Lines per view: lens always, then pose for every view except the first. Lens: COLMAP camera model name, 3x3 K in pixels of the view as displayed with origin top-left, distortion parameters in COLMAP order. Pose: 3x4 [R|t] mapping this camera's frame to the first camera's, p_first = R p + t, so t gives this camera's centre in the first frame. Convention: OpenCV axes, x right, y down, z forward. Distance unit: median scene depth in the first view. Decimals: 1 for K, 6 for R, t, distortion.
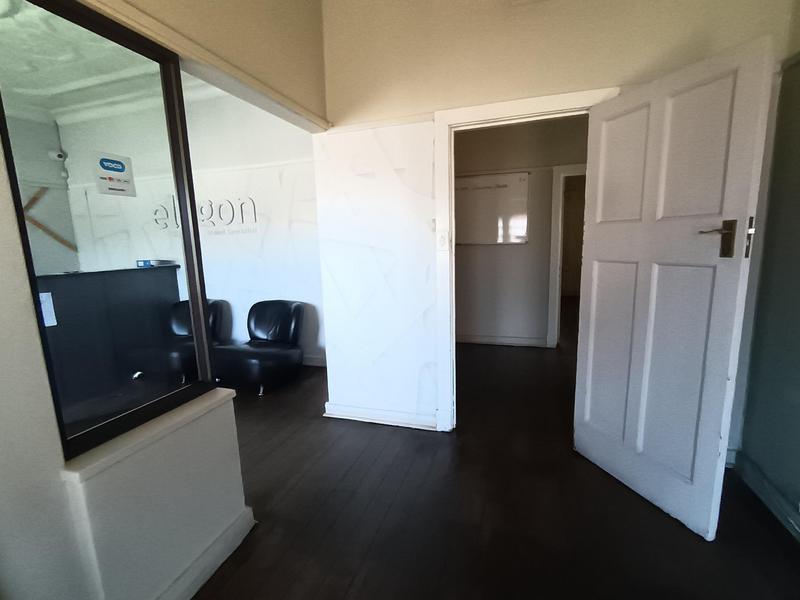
lens RADIAL K [[385.0, 0, 400.1], [0, 385.0, 303.7], [0, 0, 1]] dist [-0.002003, 0.000751]
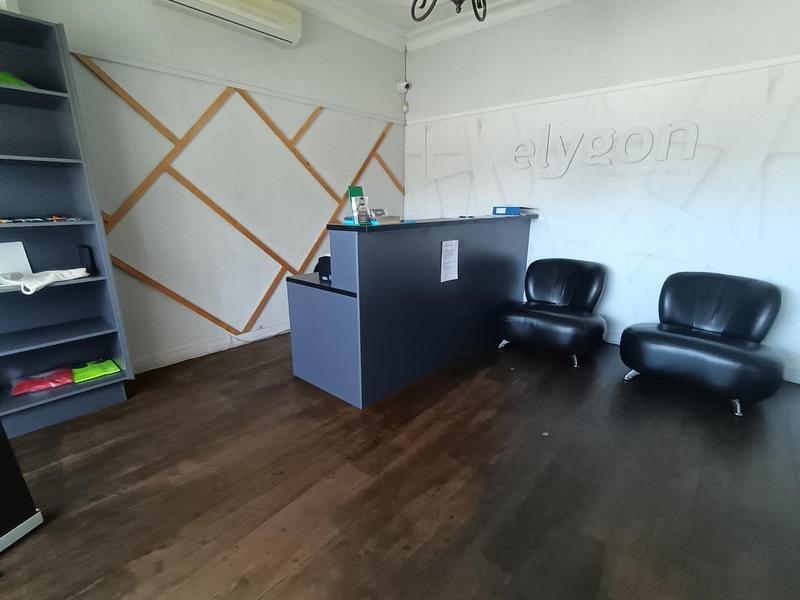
lens RADIAL K [[385.0, 0, 398.1], [0, 385.0, 299.8], [0, 0, 1]] dist [-0.002003, 0.000751]
pose [[0.922386, 0.128194, -0.364378, -0.518438], [-0.092240, 0.989132, 0.114495, 0.011943], [0.375096, -0.071998, 0.924186, 0.117086]]
